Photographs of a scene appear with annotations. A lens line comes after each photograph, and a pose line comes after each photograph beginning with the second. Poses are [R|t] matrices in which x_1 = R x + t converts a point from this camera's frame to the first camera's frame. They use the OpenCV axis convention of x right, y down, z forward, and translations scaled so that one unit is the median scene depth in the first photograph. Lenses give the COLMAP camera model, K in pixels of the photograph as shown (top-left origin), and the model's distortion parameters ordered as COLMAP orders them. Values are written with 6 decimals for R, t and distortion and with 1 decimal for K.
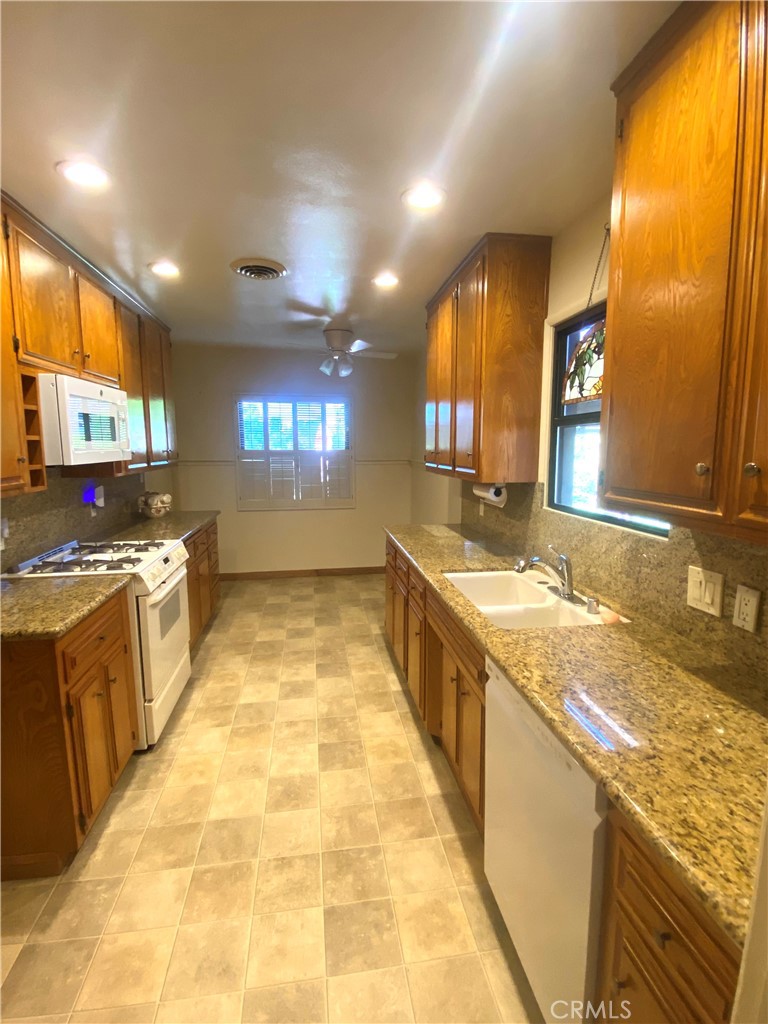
lens RADIAL K [[500.3, 0, 382.4], [0, 500.3, 513.7], [0, 0, 1]] dist [0.025075, -0.014219]
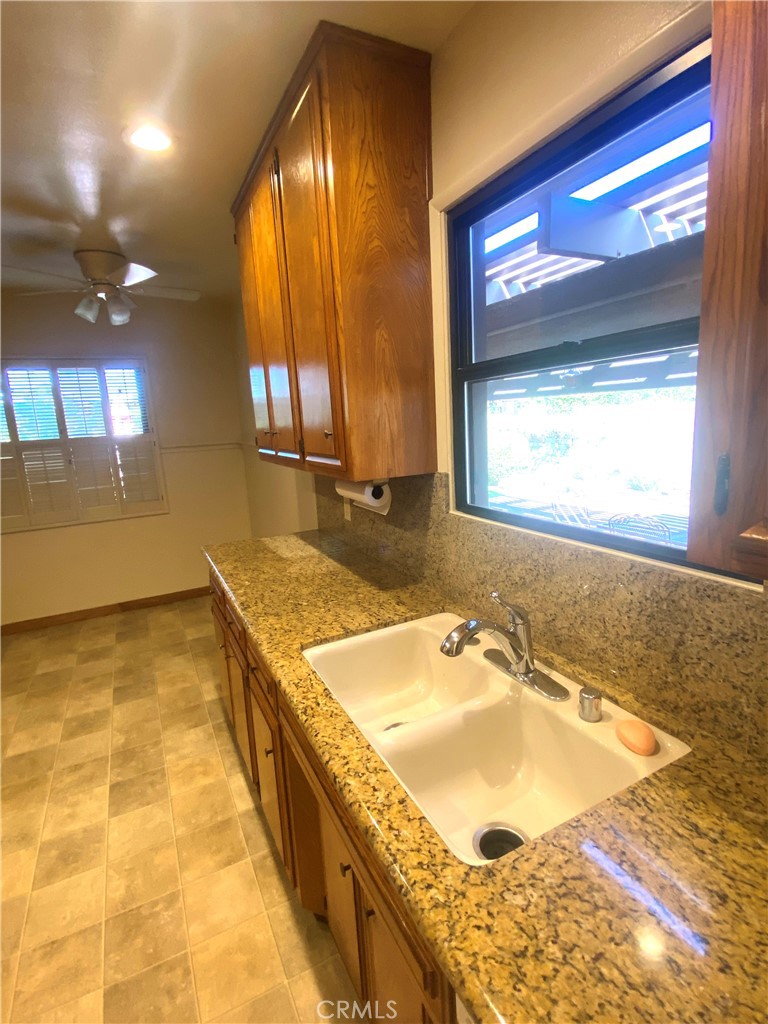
lens RADIAL K [[500.3, 0, 381.7], [0, 500.3, 510.3], [0, 0, 1]] dist [0.025075, -0.014219]
pose [[0.949379, -0.104558, 0.296221, 0.051200], [0.091957, 0.994176, 0.056197, -0.057826], [-0.300372, -0.026113, 0.953465, 0.424672]]
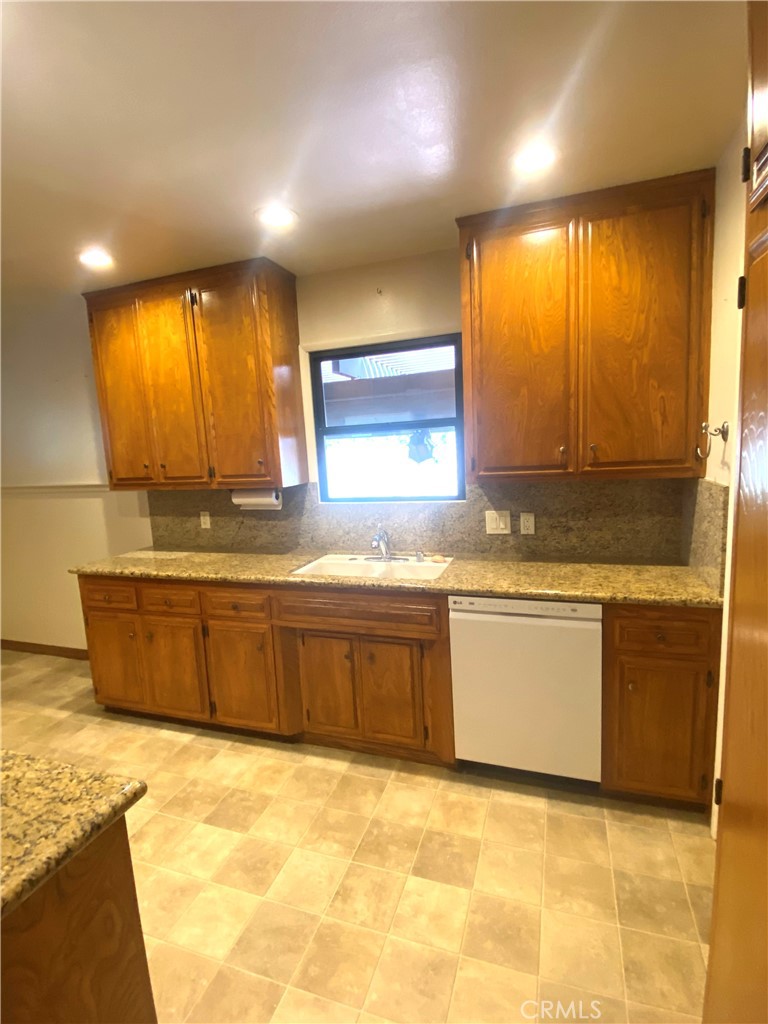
lens RADIAL K [[500.3, 0, 387.9], [0, 500.3, 512.5], [0, 0, 1]] dist [0.025075, -0.014219]
pose [[0.462617, -0.143513, 0.874865, -0.652527], [0.173961, 0.982321, 0.069152, -0.043343], [-0.869323, 0.120202, 0.479405, 0.289742]]
